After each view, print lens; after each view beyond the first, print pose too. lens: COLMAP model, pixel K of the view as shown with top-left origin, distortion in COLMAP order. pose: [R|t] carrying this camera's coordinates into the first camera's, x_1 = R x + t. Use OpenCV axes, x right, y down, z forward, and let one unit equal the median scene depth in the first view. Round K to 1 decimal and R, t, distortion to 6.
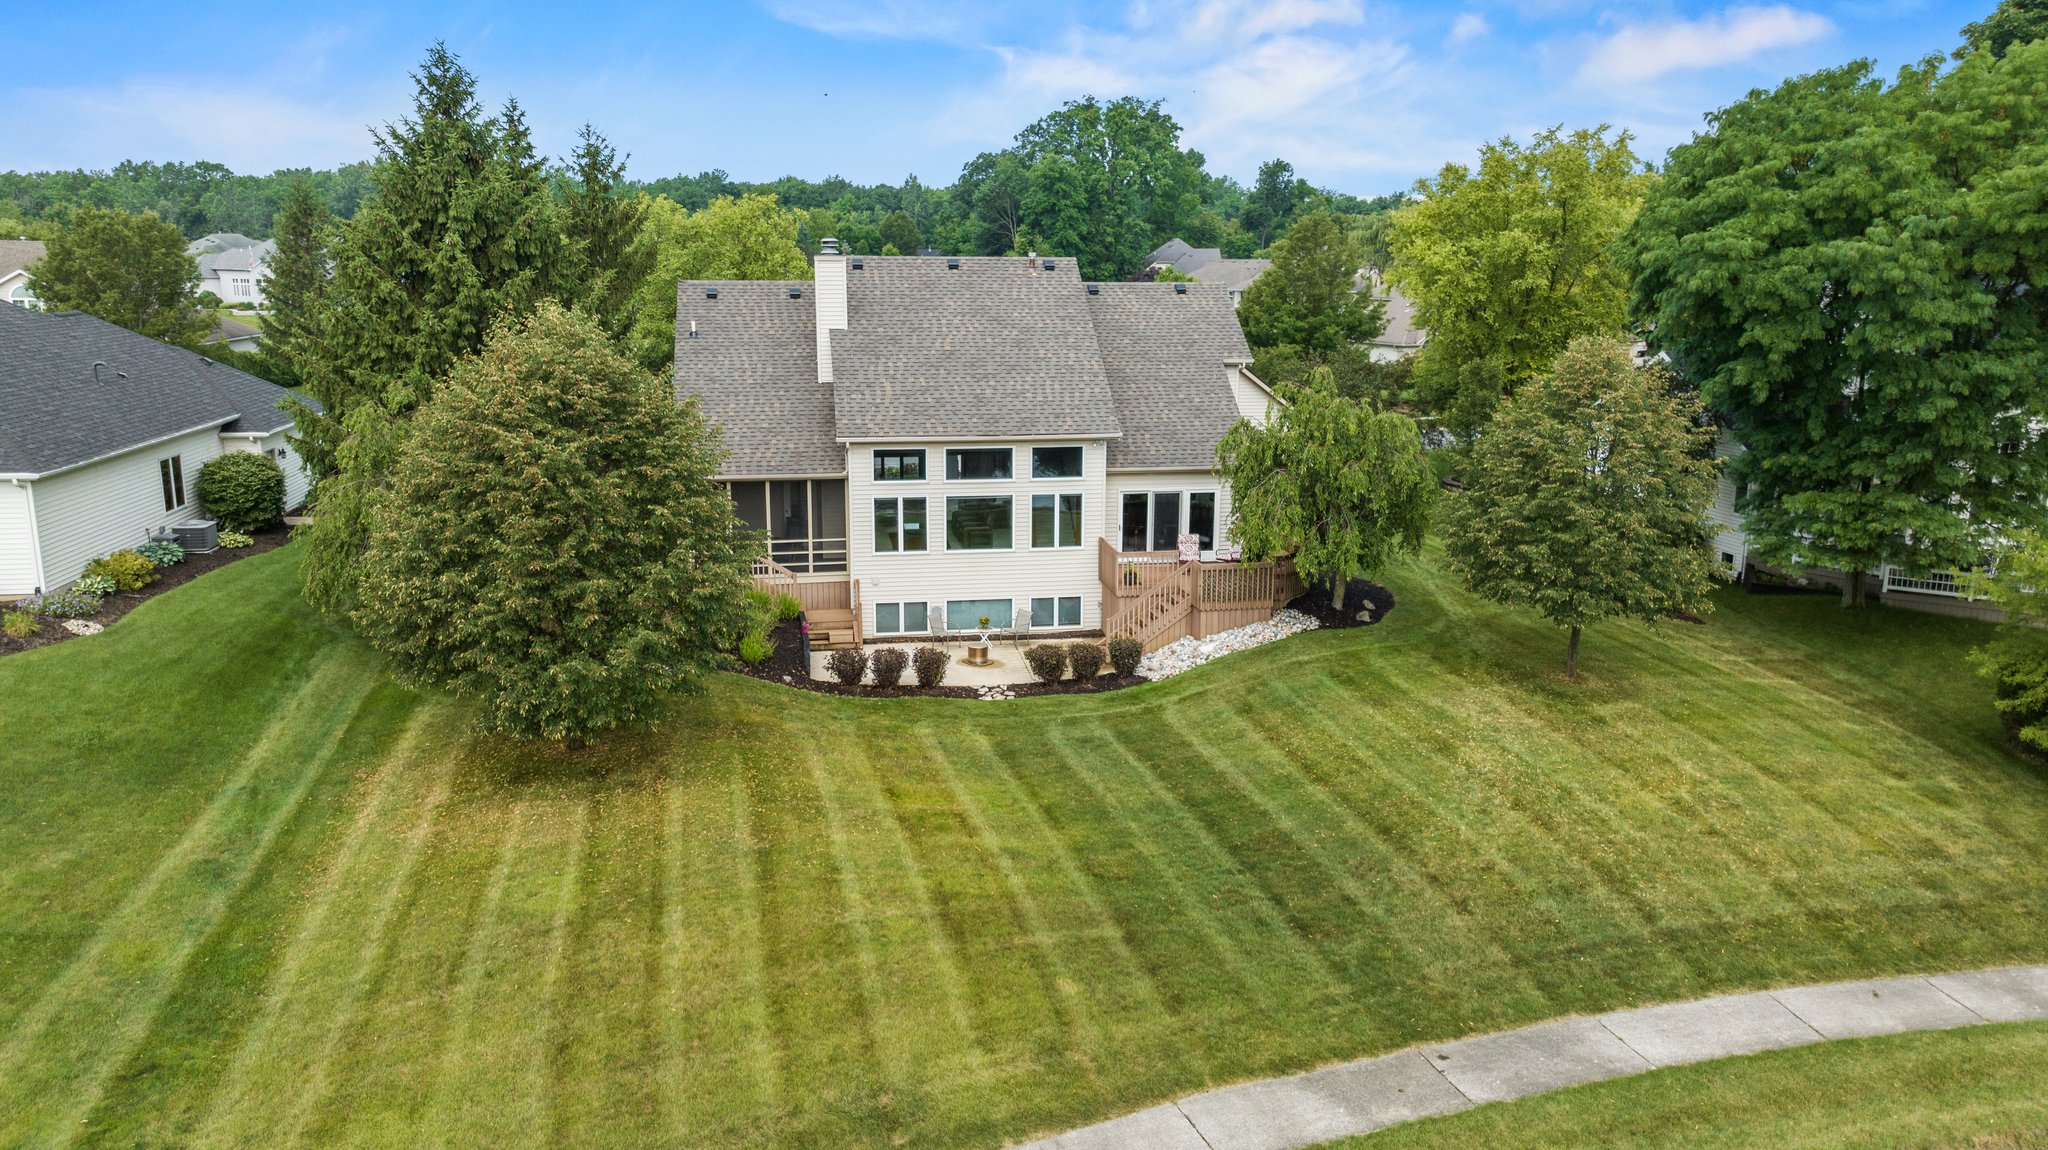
lens RADIAL K [[1465.9, 0, 1015.8], [0, 1465.9, 615.5], [0, 0, 1]] dist [-0.034335, 0.031082]
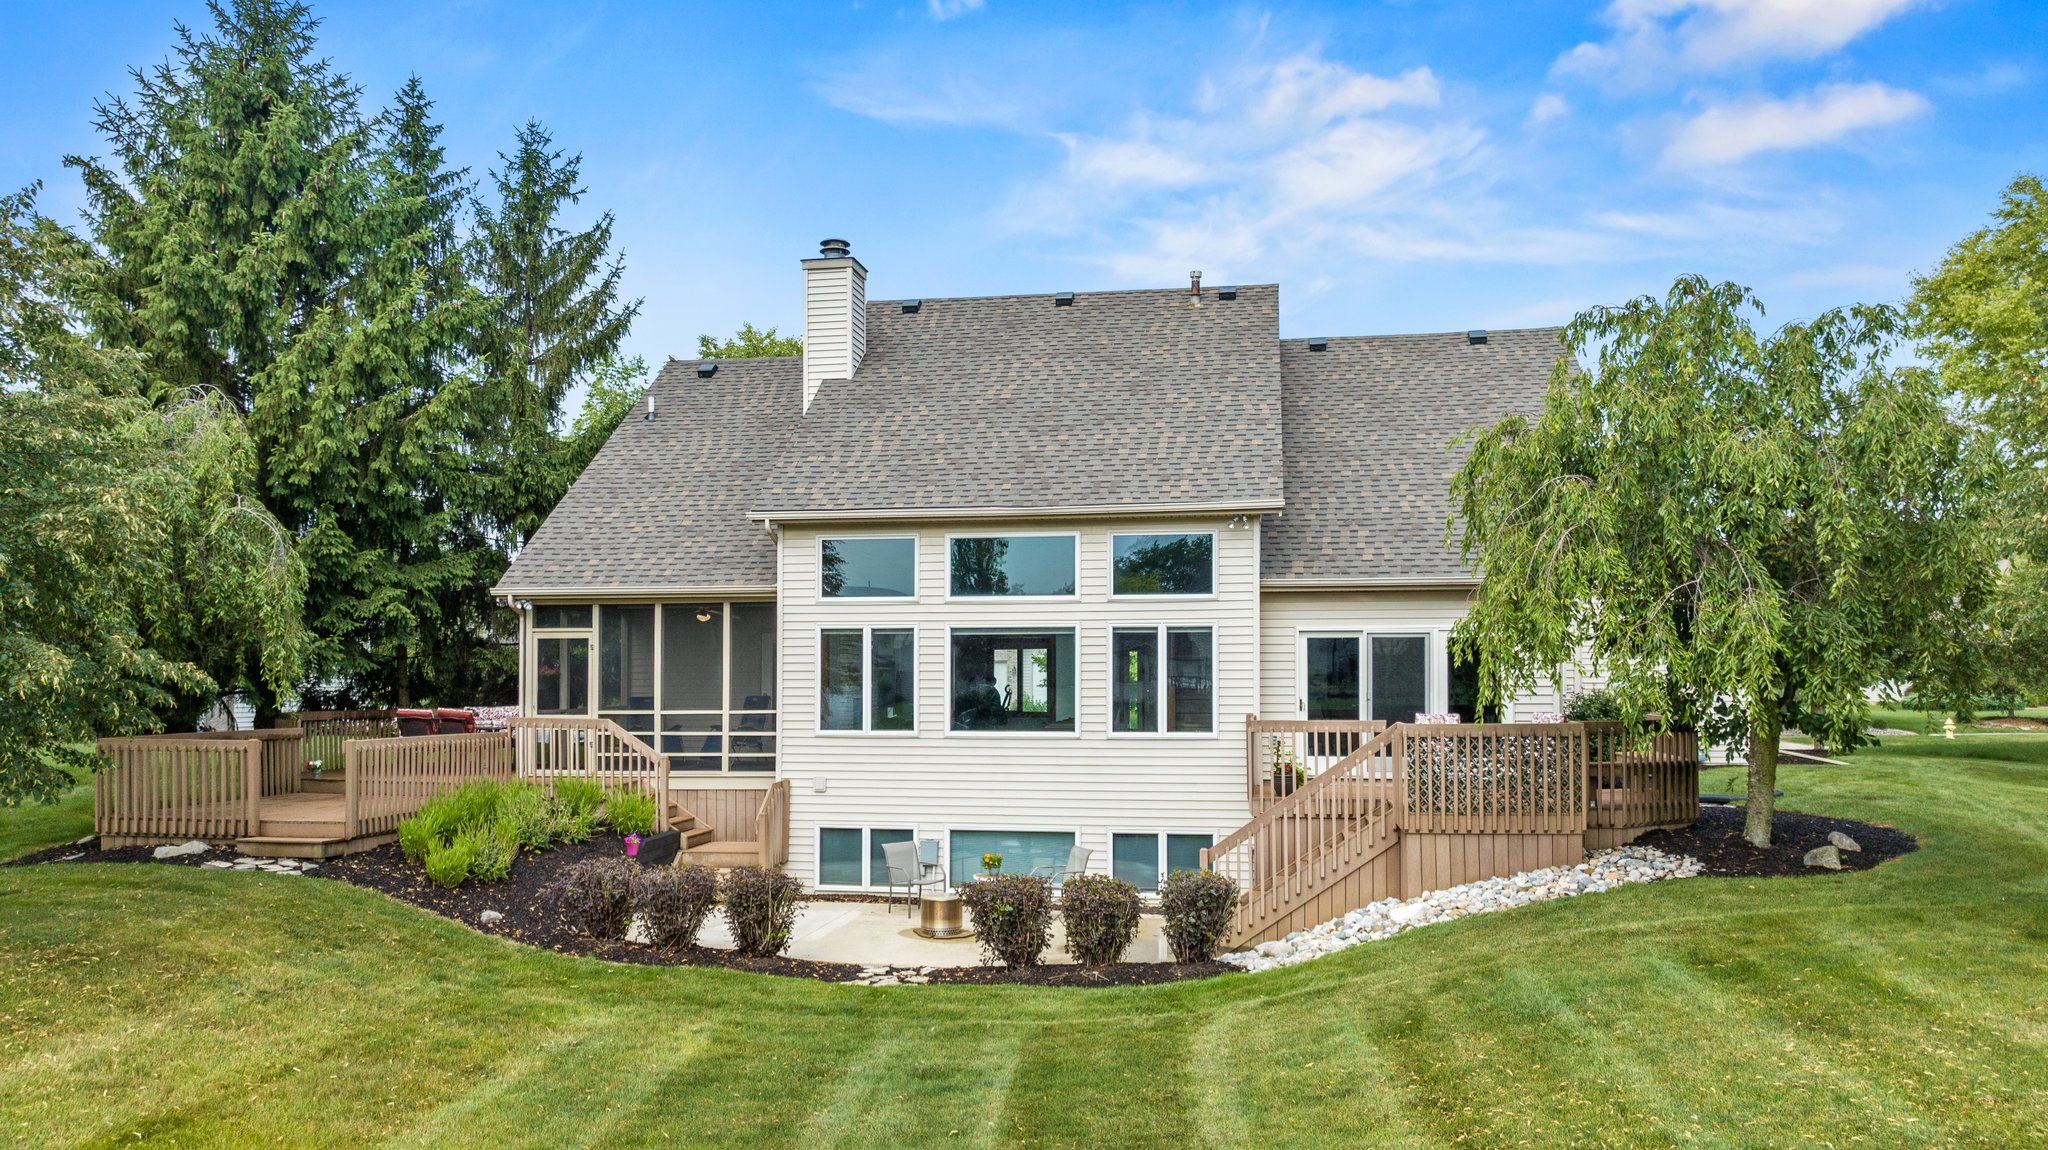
lens RADIAL K [[1465.9, 0, 1015.8], [0, 1465.9, 615.5], [0, 0, 1]] dist [-0.034335, 0.031082]
pose [[0.940830, -0.022926, -0.338101, 0.171335], [-0.075813, 0.958181, -0.275938, 0.066035], [0.330288, 0.285243, 0.899748, 0.568747]]
